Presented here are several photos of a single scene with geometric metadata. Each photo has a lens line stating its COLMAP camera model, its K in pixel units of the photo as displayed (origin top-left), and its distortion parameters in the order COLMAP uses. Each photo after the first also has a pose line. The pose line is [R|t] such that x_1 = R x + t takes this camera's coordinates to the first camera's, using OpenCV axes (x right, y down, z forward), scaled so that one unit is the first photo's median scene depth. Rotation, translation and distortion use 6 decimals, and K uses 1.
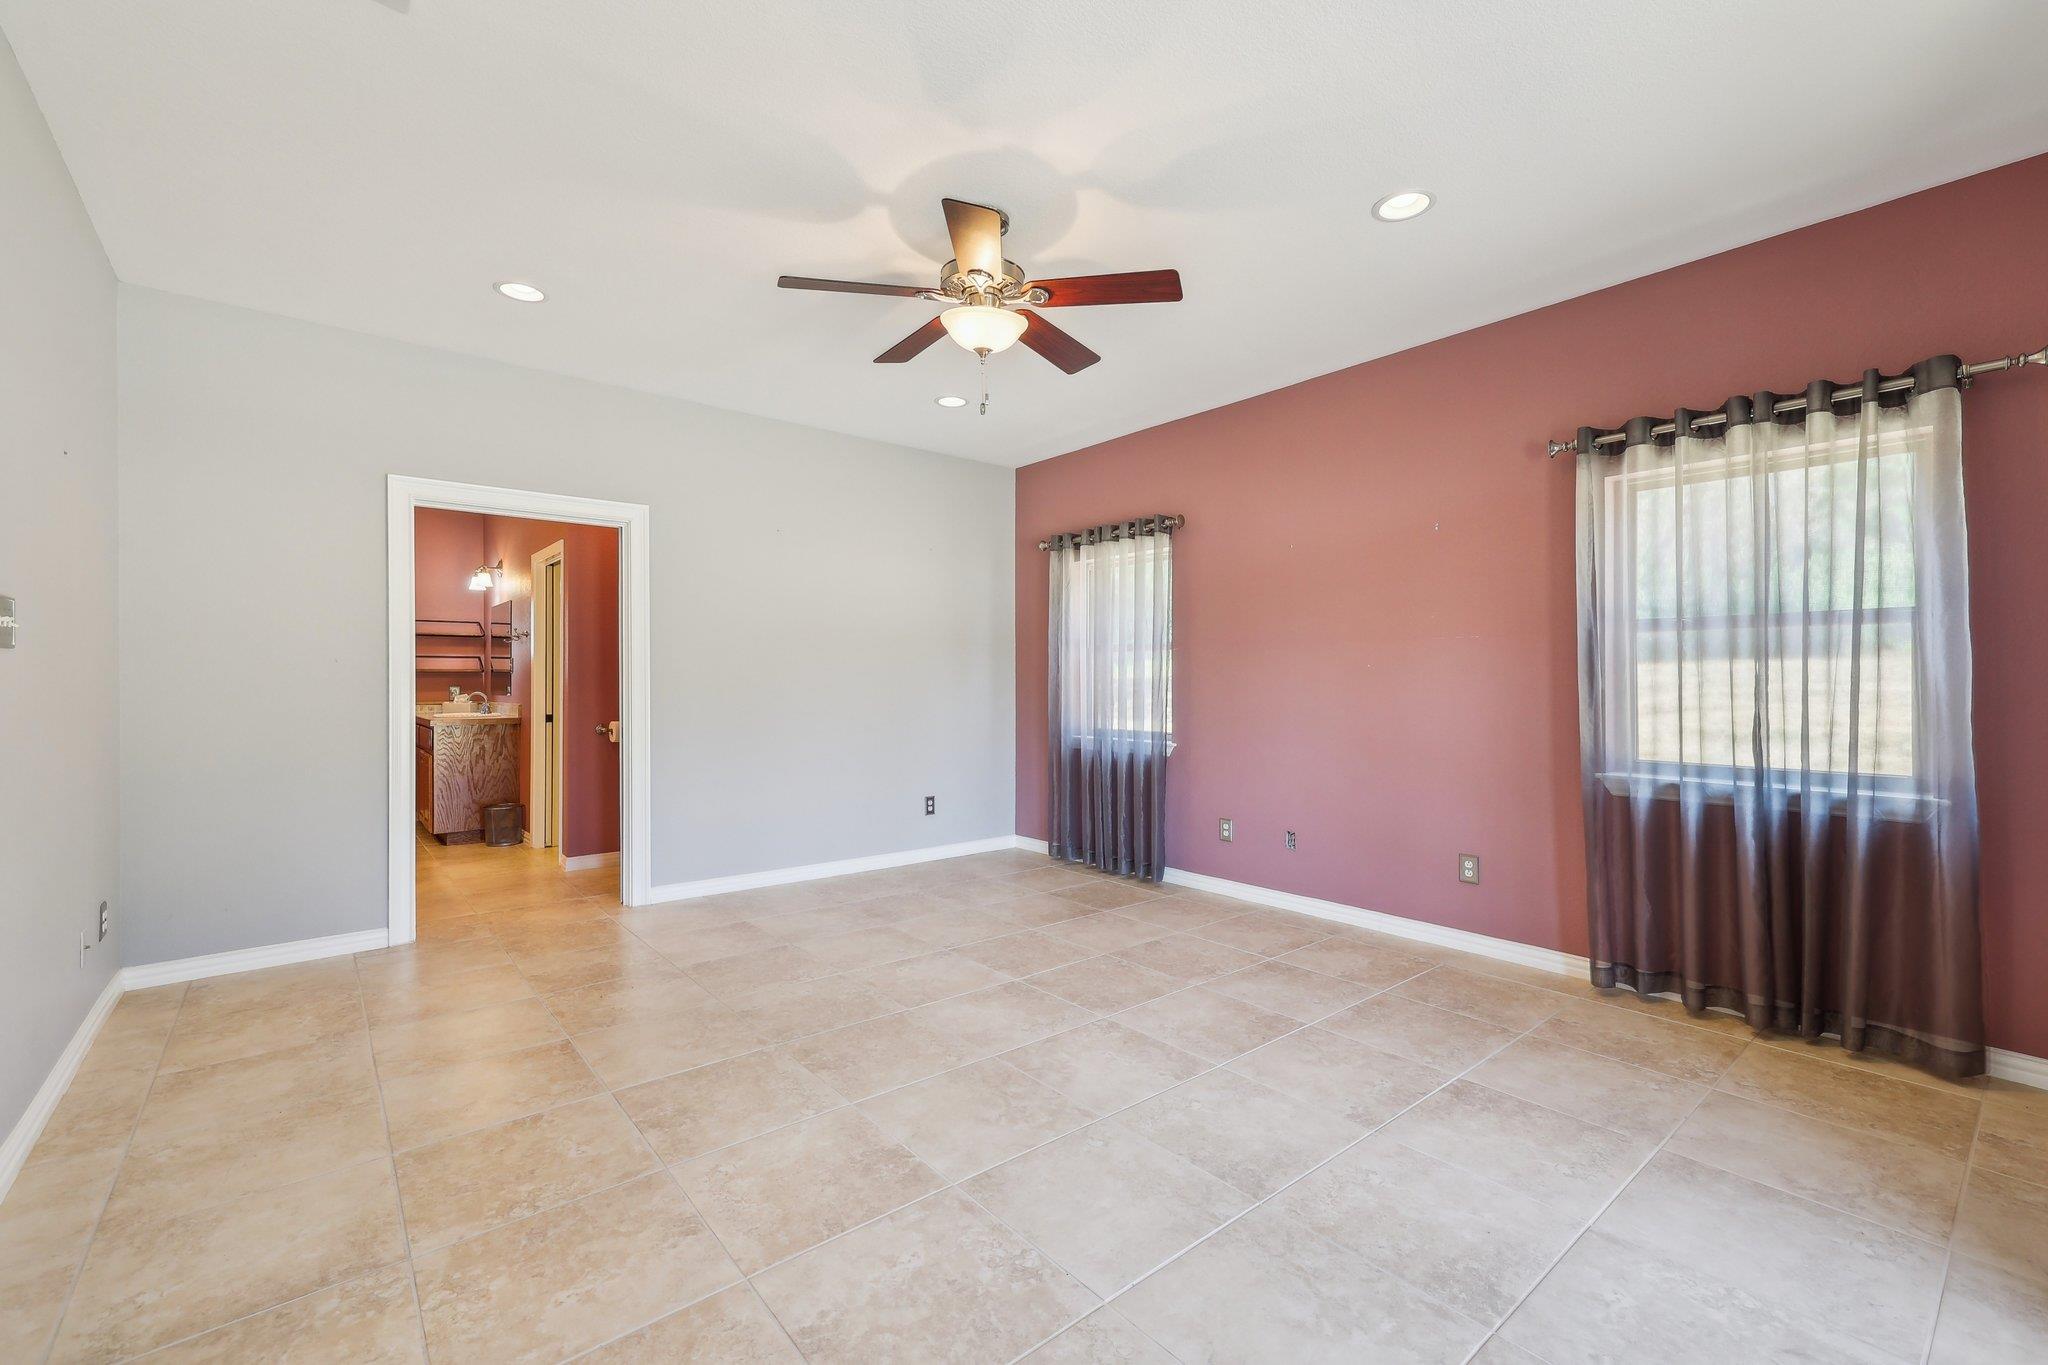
lens RADIAL K [[873.9, 0, 1028.4], [0, 873.9, 678.4], [0, 0, 1]] dist [0.013359, 0.000117]
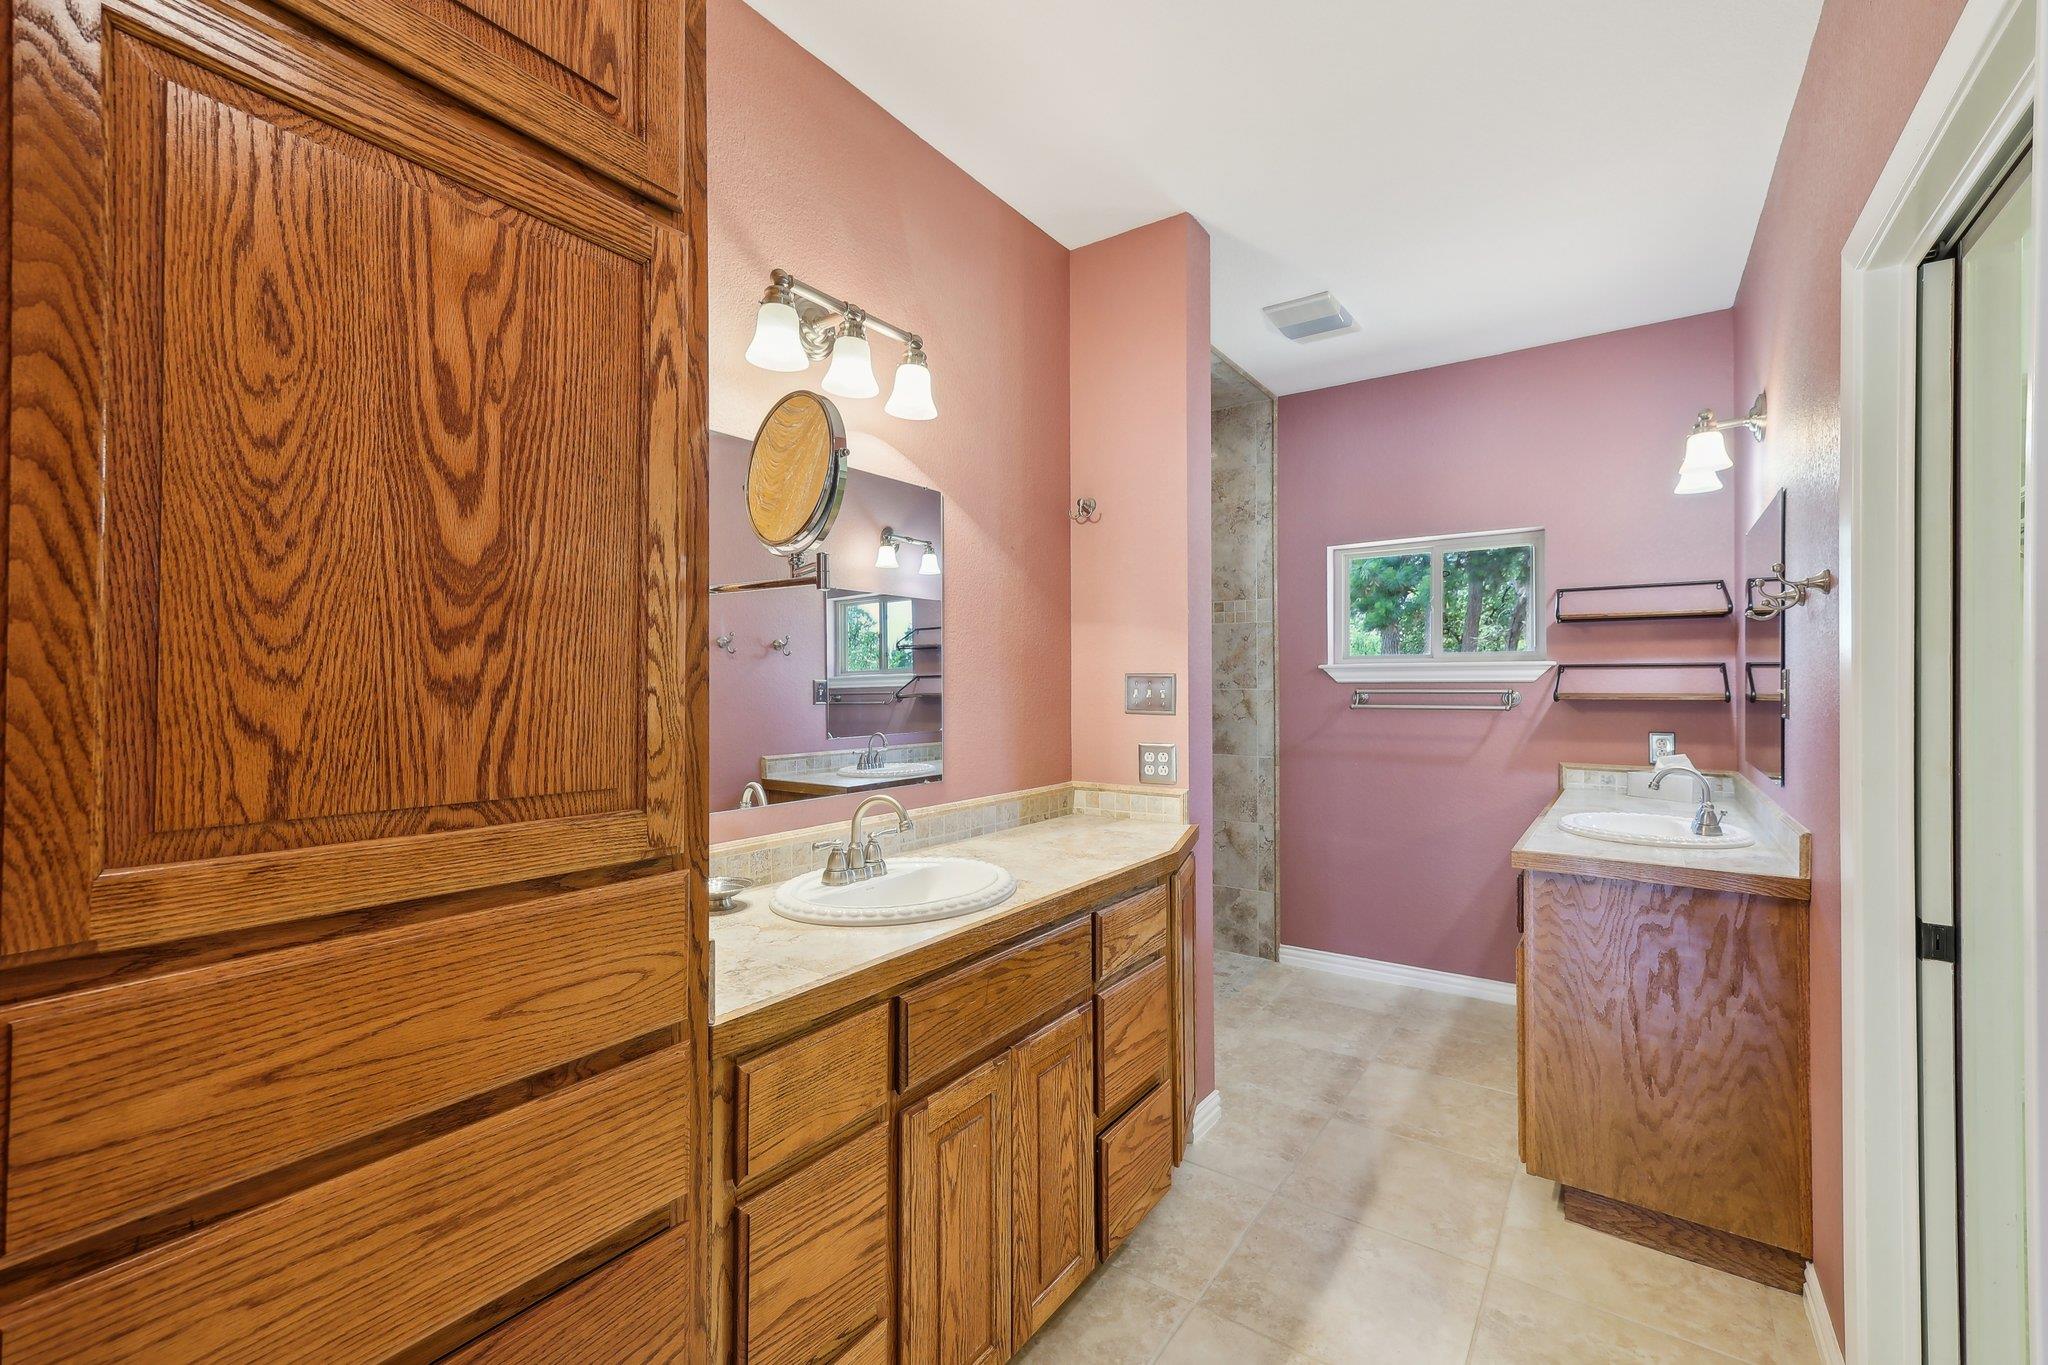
lens RADIAL K [[873.9, 0, 1028.4], [0, 873.9, 678.4], [0, 0, 1]] dist [0.013359, 0.000117]
pose [[0.264183, -0.003369, -0.964467, -0.371335], [0.002623, 0.999993, -0.002774, -0.020413], [0.964469, -0.001797, 0.264190, 0.684473]]
